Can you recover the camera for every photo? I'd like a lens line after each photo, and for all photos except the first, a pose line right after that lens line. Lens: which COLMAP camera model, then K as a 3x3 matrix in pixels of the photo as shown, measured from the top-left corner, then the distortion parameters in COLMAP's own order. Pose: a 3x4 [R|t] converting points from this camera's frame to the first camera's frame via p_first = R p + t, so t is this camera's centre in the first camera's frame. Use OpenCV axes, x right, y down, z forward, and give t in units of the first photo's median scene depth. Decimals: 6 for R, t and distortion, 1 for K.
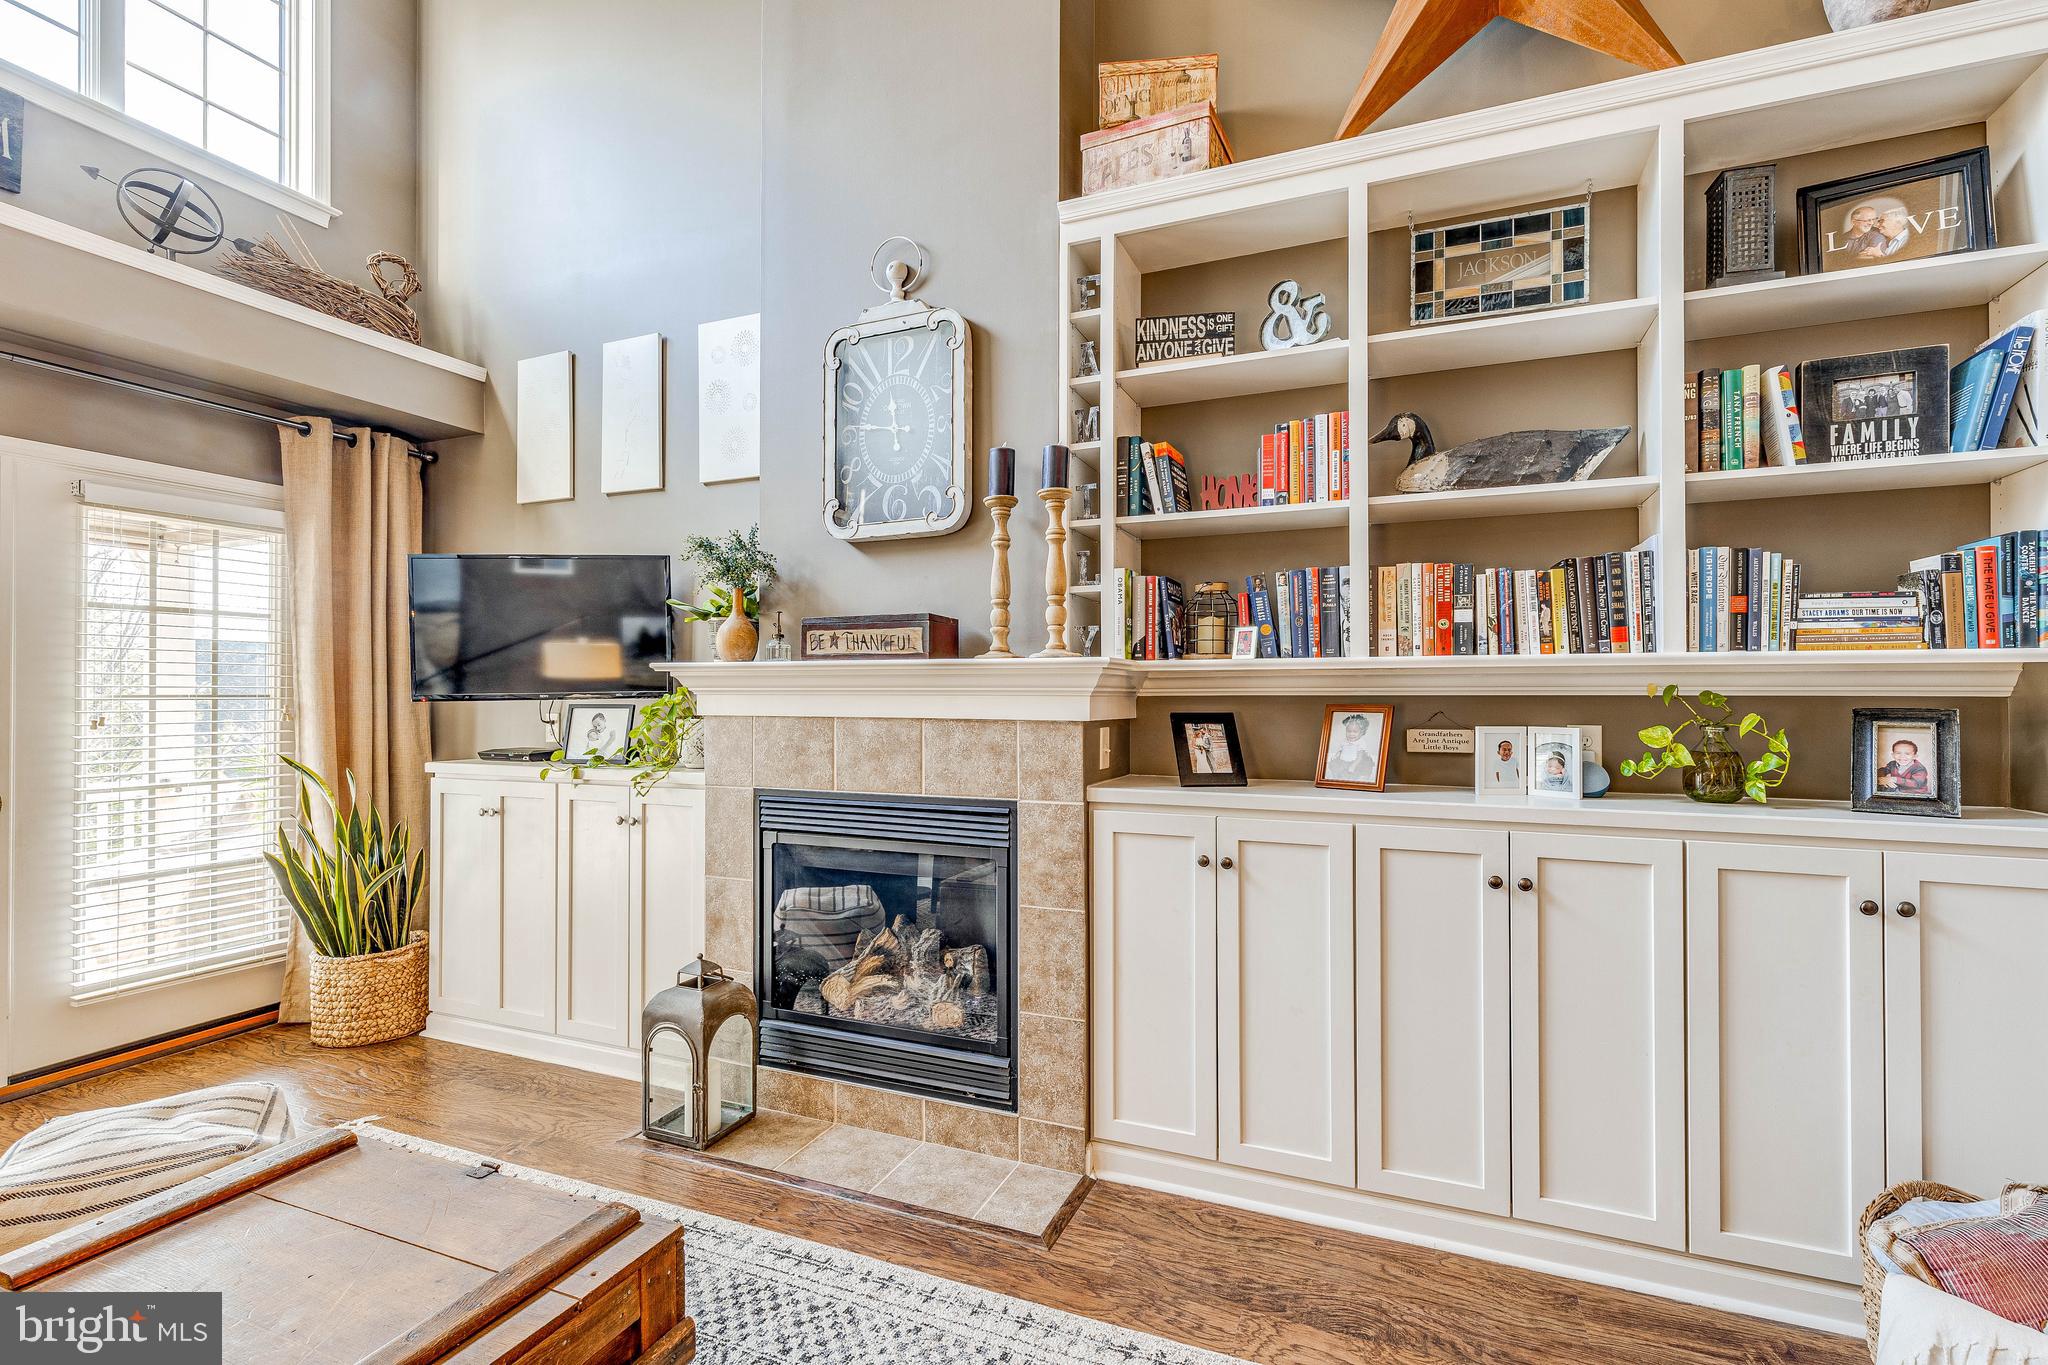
lens RADIAL K [[907.6, 0, 1029.1], [0, 907.6, 686.2], [0, 0, 1]] dist [0.004272, -0.000059]
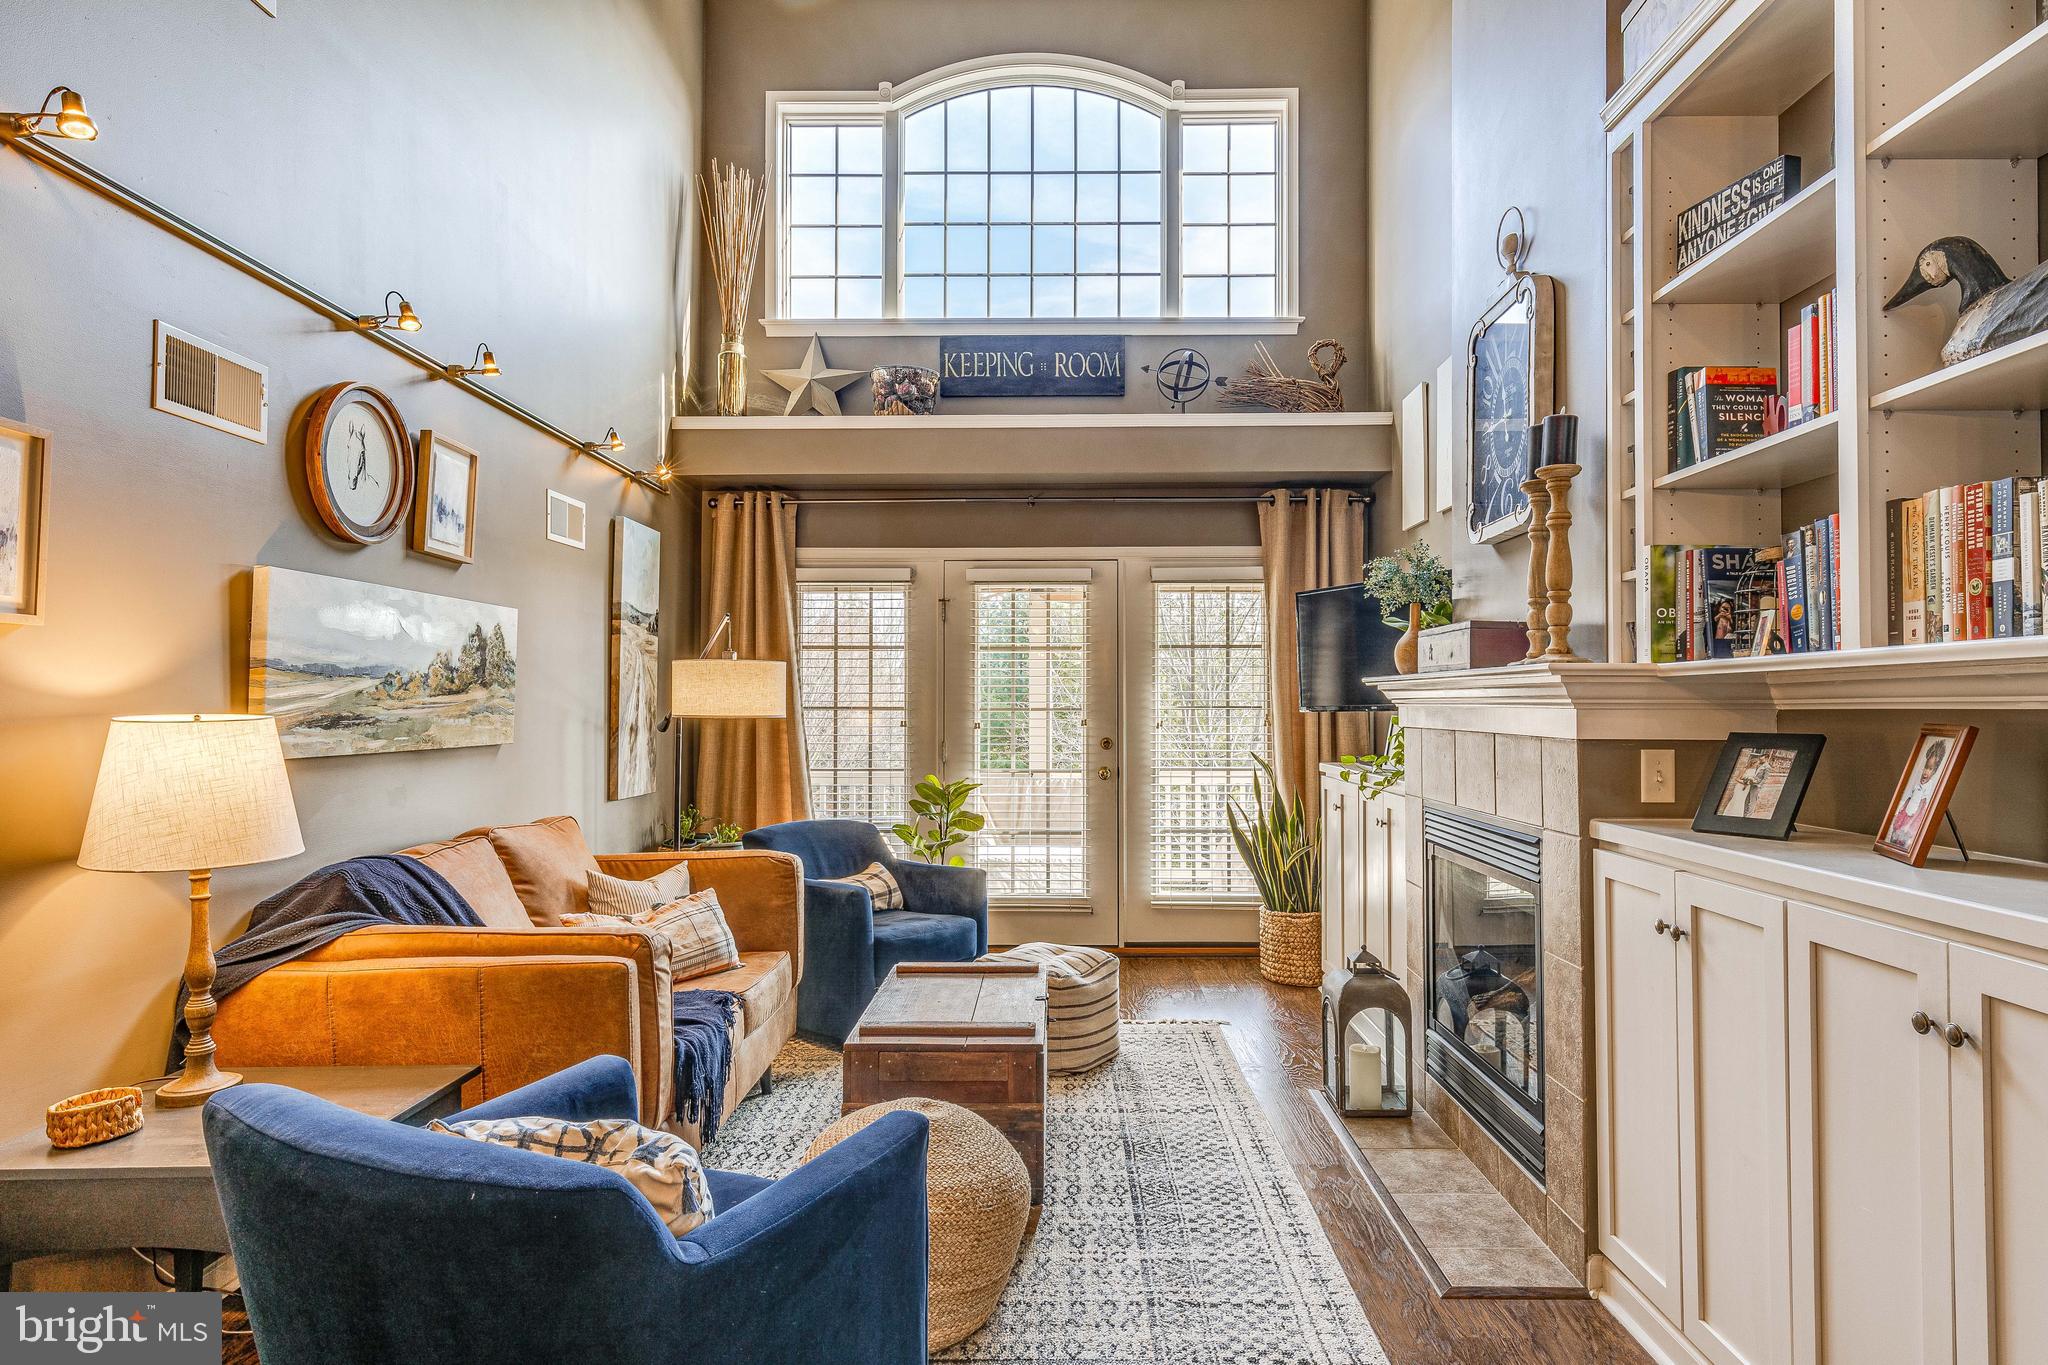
lens RADIAL K [[1098.2, 0, 1026.5], [0, 1098.2, 681.5], [0, 0, 1]] dist [-0.032501, -0.000385]
pose [[0.363225, -0.019294, -0.931502, 0.762043], [0.007127, 0.999814, -0.017930, 0.000356], [0.931674, -0.000127, 0.363294, 0.160726]]
